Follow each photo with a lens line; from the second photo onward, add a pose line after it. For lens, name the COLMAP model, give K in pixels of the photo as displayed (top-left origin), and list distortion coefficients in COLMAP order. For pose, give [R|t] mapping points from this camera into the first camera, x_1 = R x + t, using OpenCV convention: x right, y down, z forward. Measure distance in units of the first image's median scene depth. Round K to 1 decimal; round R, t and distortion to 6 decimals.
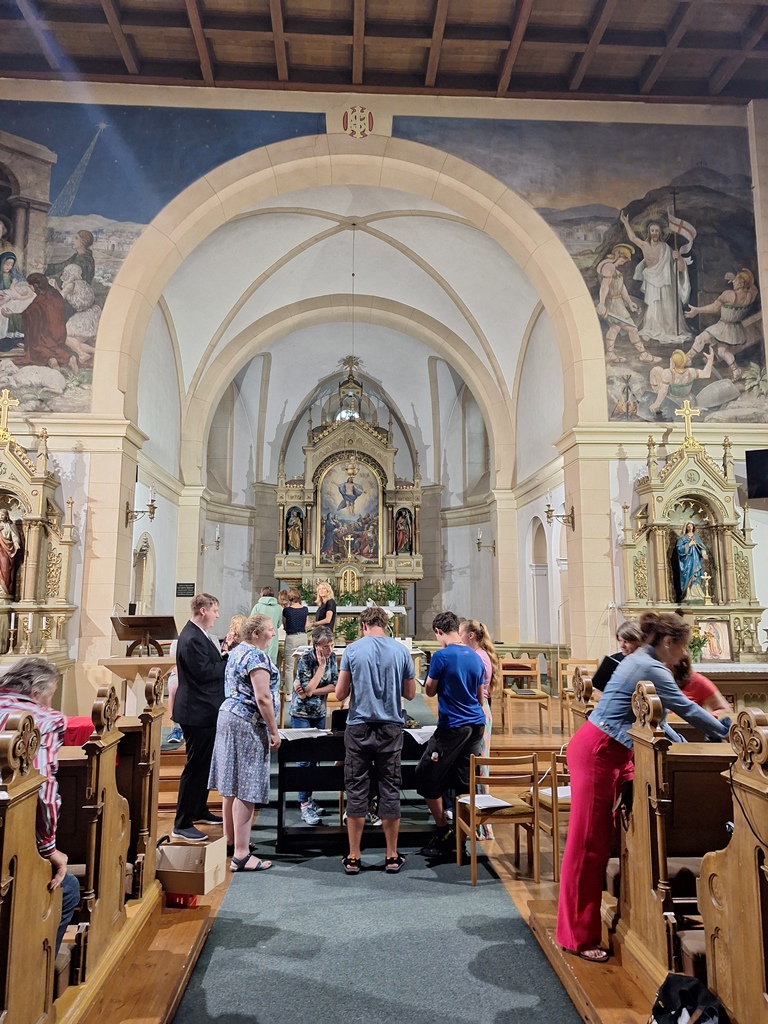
lens RADIAL K [[696.2, 0, 378.5], [0, 696.2, 508.1], [0, 0, 1]] dist [0.093208, -0.101516]
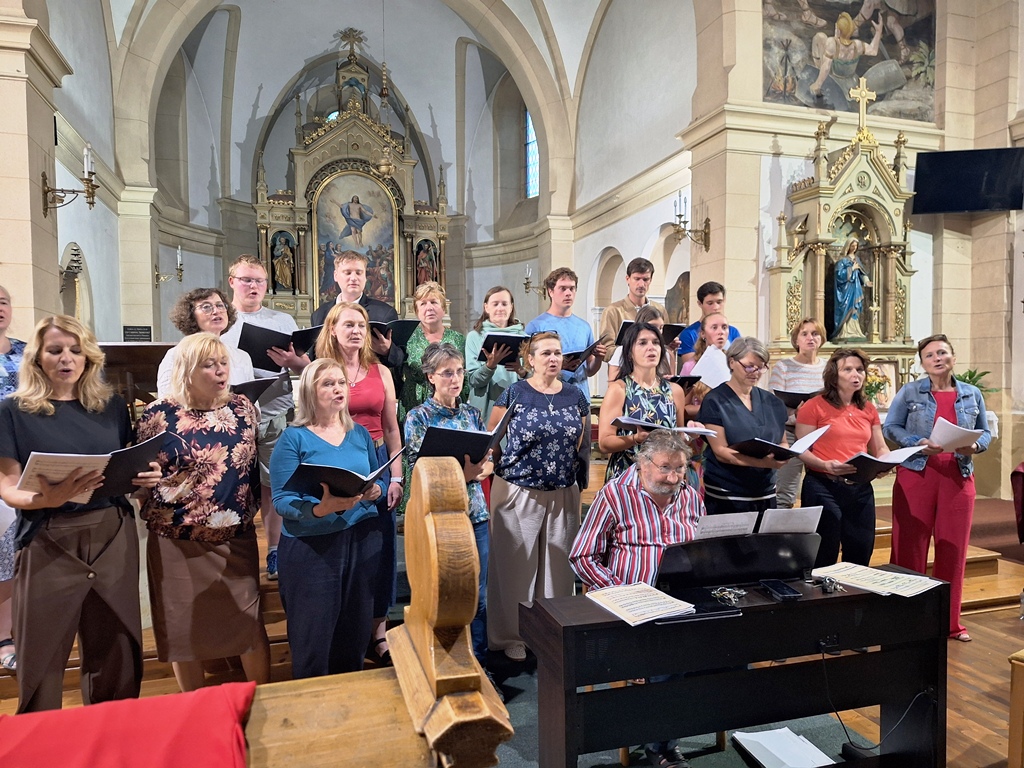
lens RADIAL K [[715.4, 0, 516.6], [0, 715.4, 398.1], [0, 0, 1]] dist [0.059127, -0.058432]
pose [[0.968347, -0.016438, 0.249068, -0.120409], [-0.027080, 0.985022, 0.170291, 0.061516], [-0.248136, -0.171645, 0.953397, 0.268906]]
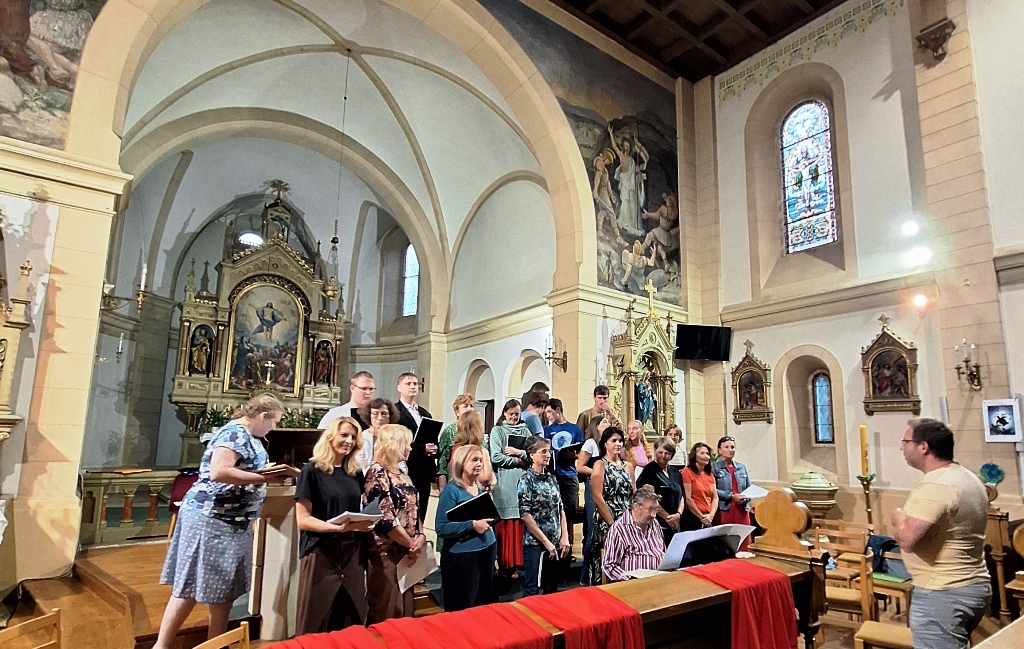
lens RADIAL K [[571.8, 0, 538.8], [0, 571.8, 356.3], [0, 0, 1]] dist [-0.001148, 0.003135]
pose [[0.821444, 0.099918, 0.561468, -0.296005], [-0.093107, 0.994819, -0.040819, 0.048696], [-0.562638, -0.018746, 0.826491, 0.225135]]
